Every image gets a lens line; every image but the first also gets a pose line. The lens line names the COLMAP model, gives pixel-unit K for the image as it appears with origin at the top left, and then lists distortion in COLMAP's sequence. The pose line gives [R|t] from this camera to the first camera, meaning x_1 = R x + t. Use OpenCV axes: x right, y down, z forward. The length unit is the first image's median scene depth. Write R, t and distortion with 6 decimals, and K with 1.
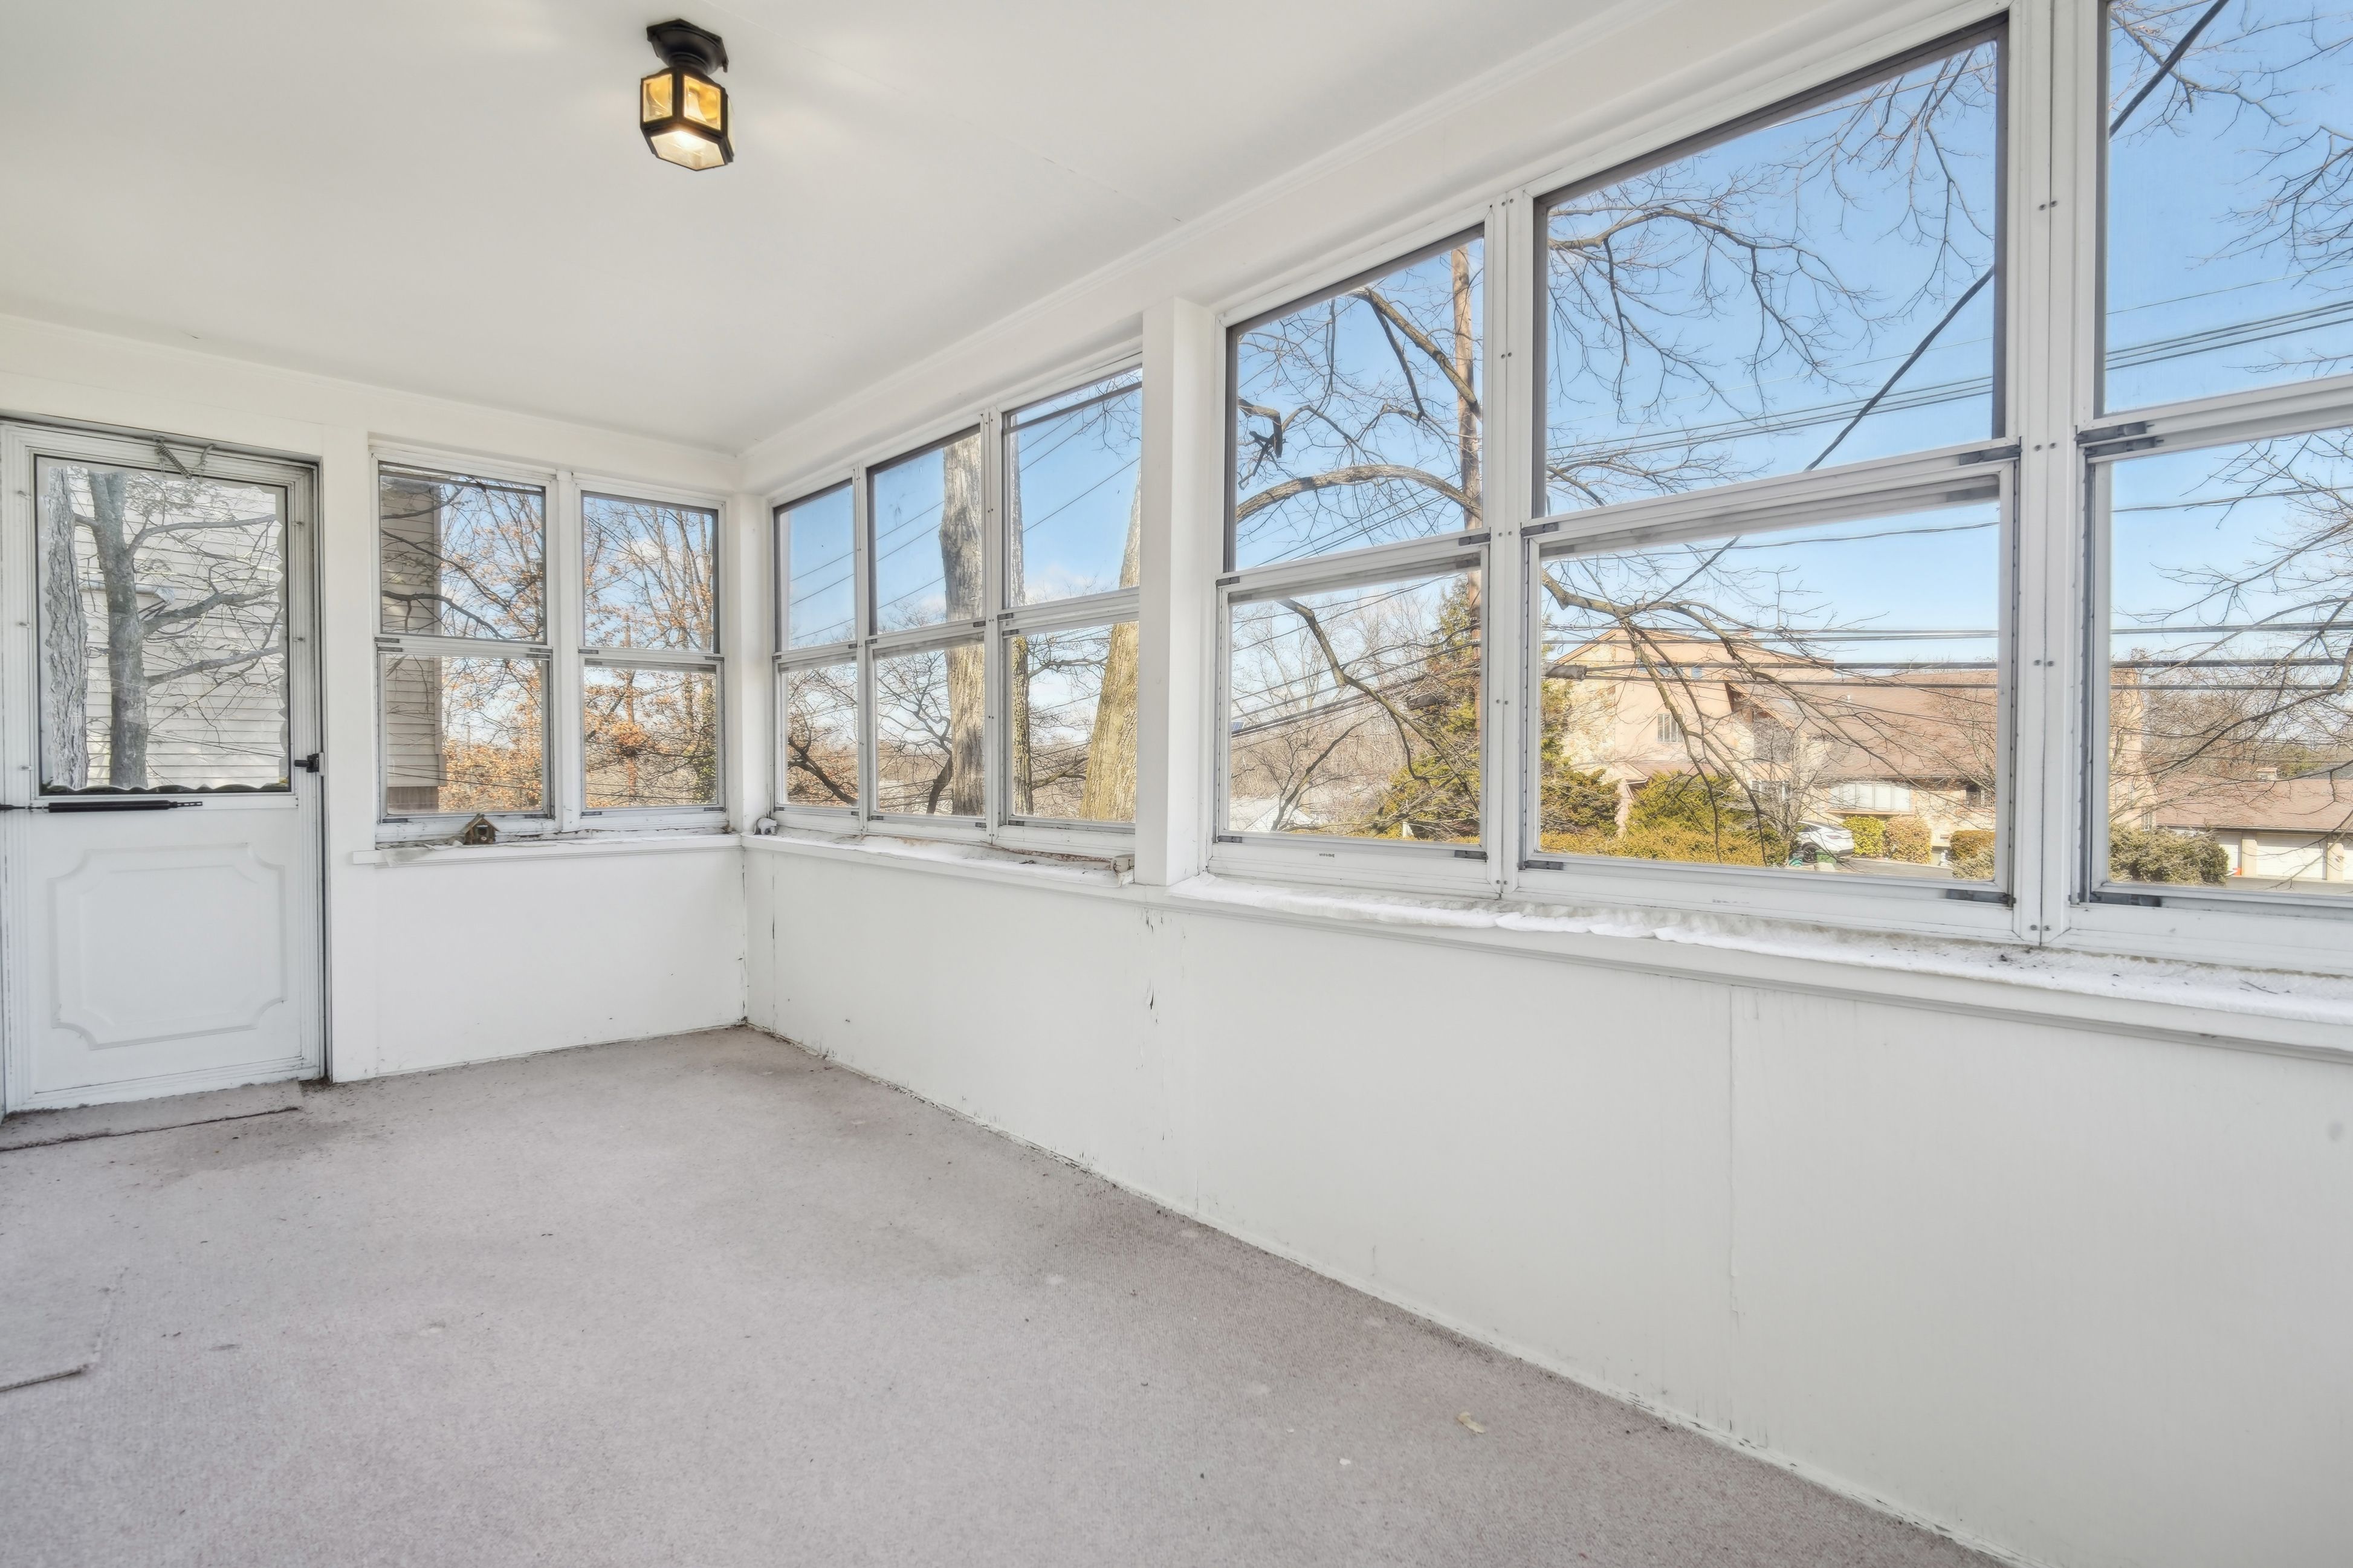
lens RADIAL K [[1102.2, 0, 1173.3], [0, 1102.2, 771.9], [0, 0, 1]] dist [0.000205, 0.000378]
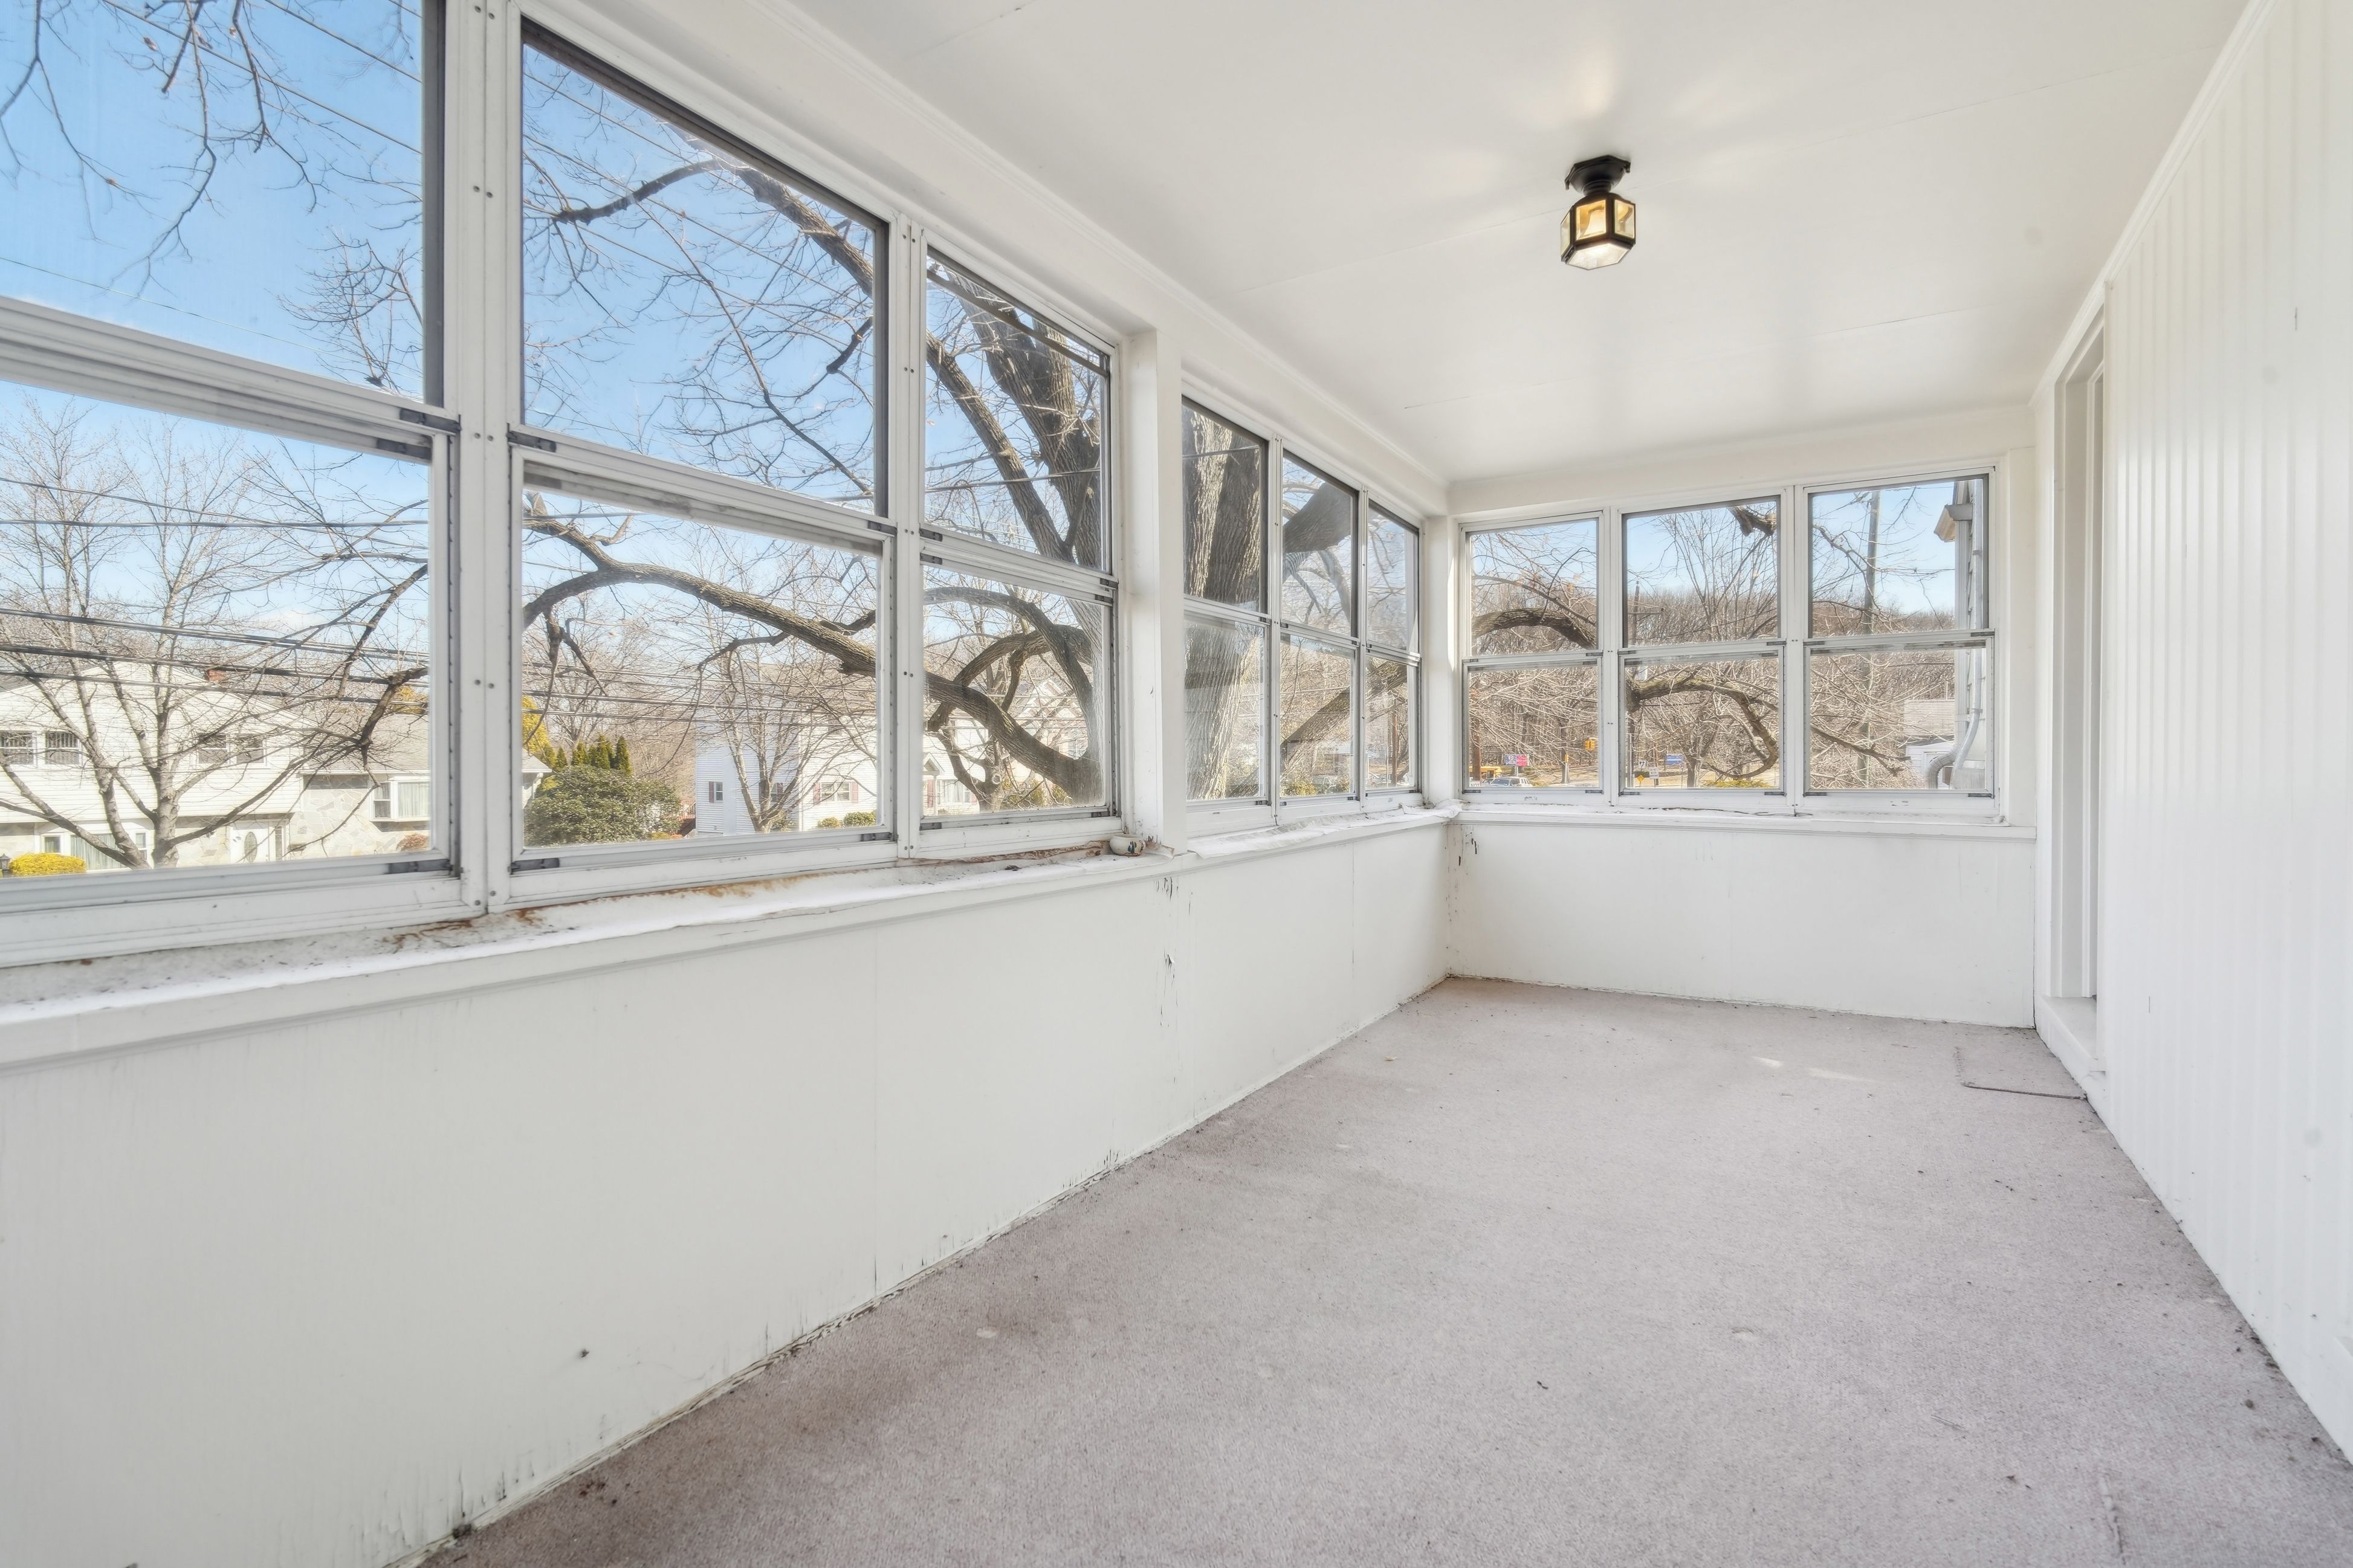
lens RADIAL K [[1102.2, 0, 1173.3], [0, 1102.2, 771.9], [0, 0, 1]] dist [0.000205, 0.000378]
pose [[-0.268548, -0.012614, 0.963184, -1.043887], [0.009134, 0.999836, 0.015640, 0.001711], [-0.963223, 0.012998, -0.268389, 1.242338]]
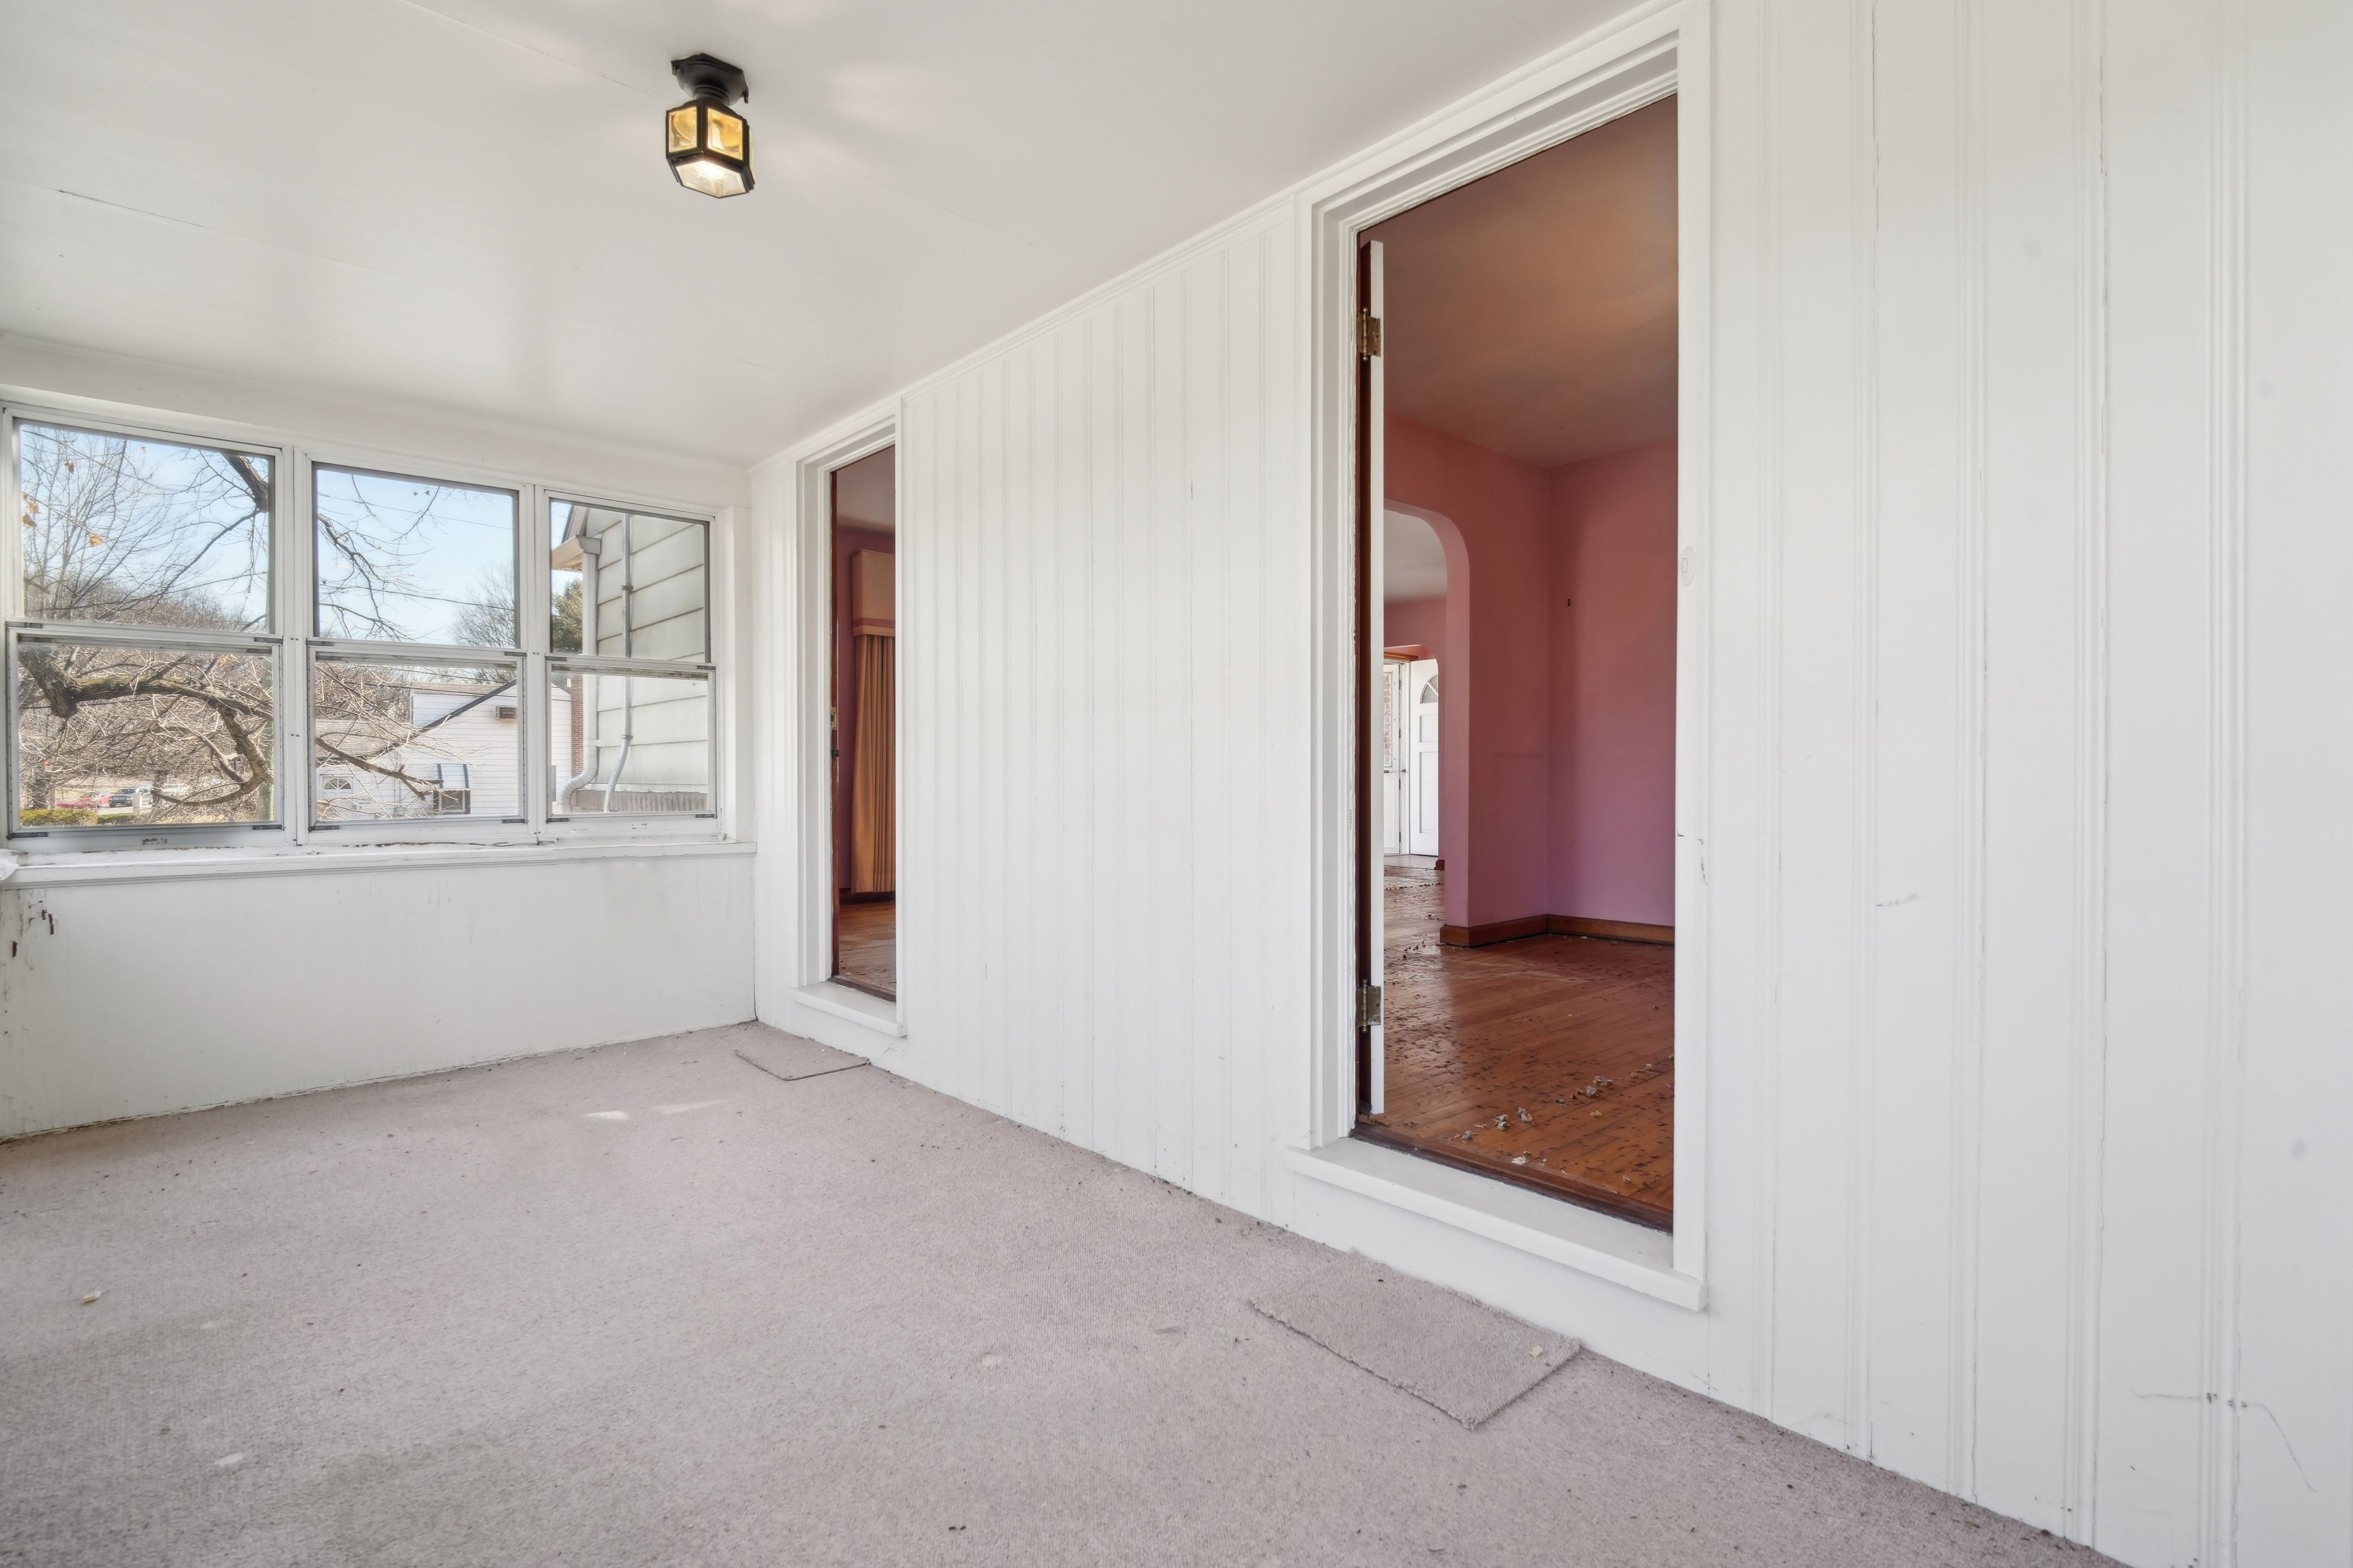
lens RADIAL K [[1099.1, 0, 1176.5], [0, 1099.1, 784.0], [0, 0, 1]] dist [-0.000253, -0.000043]
pose [[-0.999946, -0.001603, 0.010273, -0.606938], [-0.001472, 0.999919, 0.012681, -0.001799], [-0.010292, 0.012665, -0.999867, 1.399403]]
